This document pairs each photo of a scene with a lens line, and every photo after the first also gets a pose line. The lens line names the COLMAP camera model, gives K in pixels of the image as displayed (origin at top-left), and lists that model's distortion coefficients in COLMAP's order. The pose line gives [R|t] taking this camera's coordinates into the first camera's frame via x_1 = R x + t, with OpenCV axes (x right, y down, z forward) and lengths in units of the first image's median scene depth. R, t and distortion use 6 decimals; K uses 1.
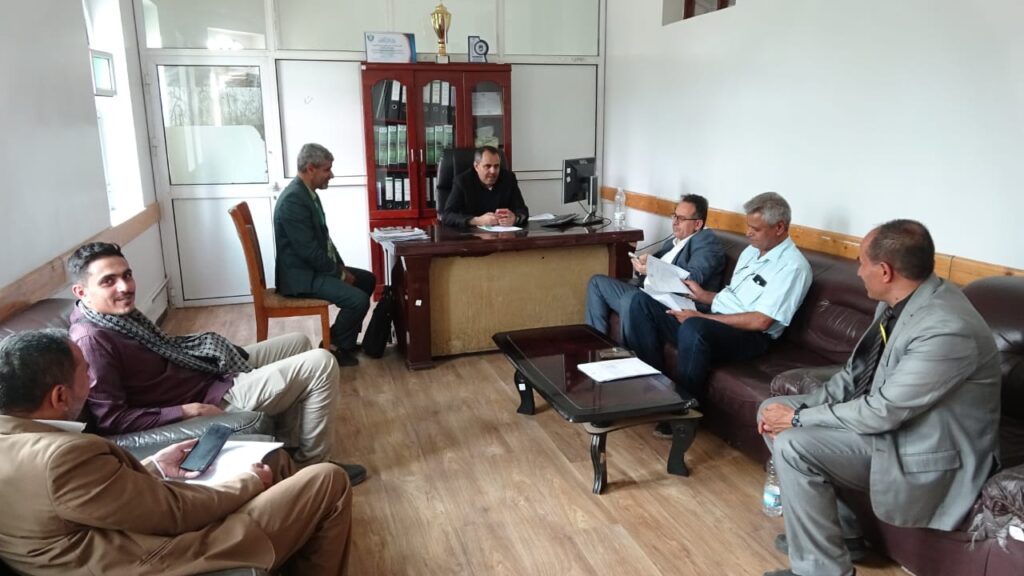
lens RADIAL K [[723.7, 0, 503.7], [0, 723.7, 286.3], [0, 0, 1]] dist [0.002526, -0.001713]
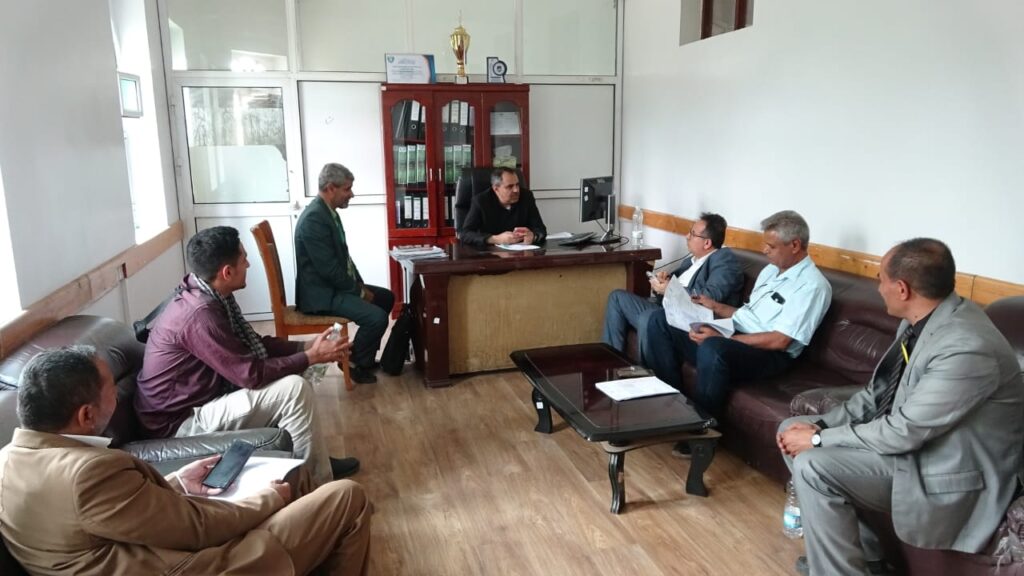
lens RADIAL K [[723.7, 0, 504.7], [0, 723.7, 285.7], [0, 0, 1]] dist [0.002526, -0.001713]
pose [[0.999740, 0.001808, -0.022751, -0.000540], [-0.002387, 0.999673, -0.025448, -0.000360], [0.022697, 0.025496, 0.999417, -0.004262]]
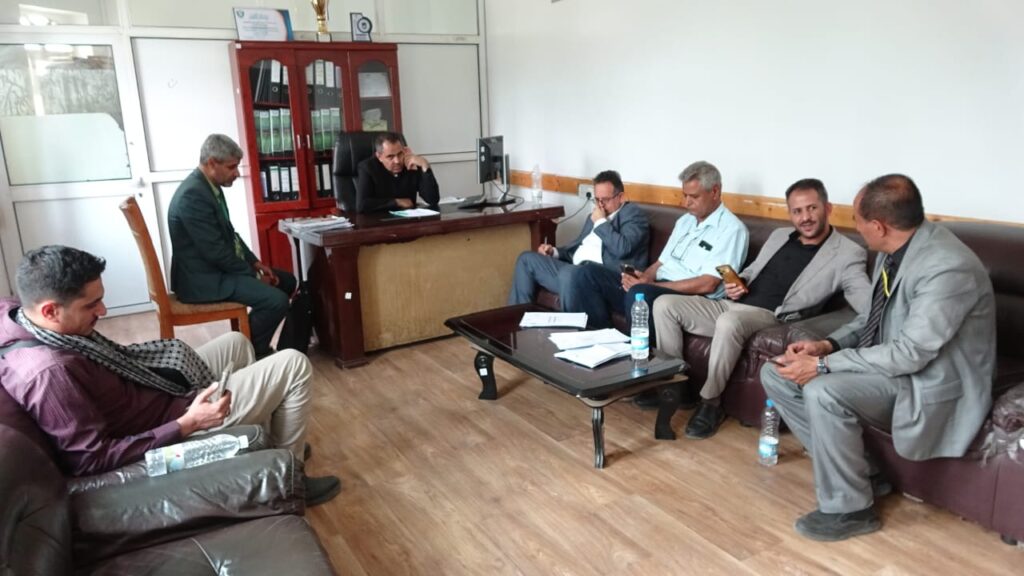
lens RADIAL K [[723.7, 0, 505.5], [0, 723.7, 288.0], [0, 0, 1]] dist [0.002526, -0.001713]
pose [[0.969892, -0.079478, 0.230200, -0.139884], [0.075882, 0.996817, 0.024444, 0.005358], [-0.231410, -0.006240, 0.972836, 0.048285]]
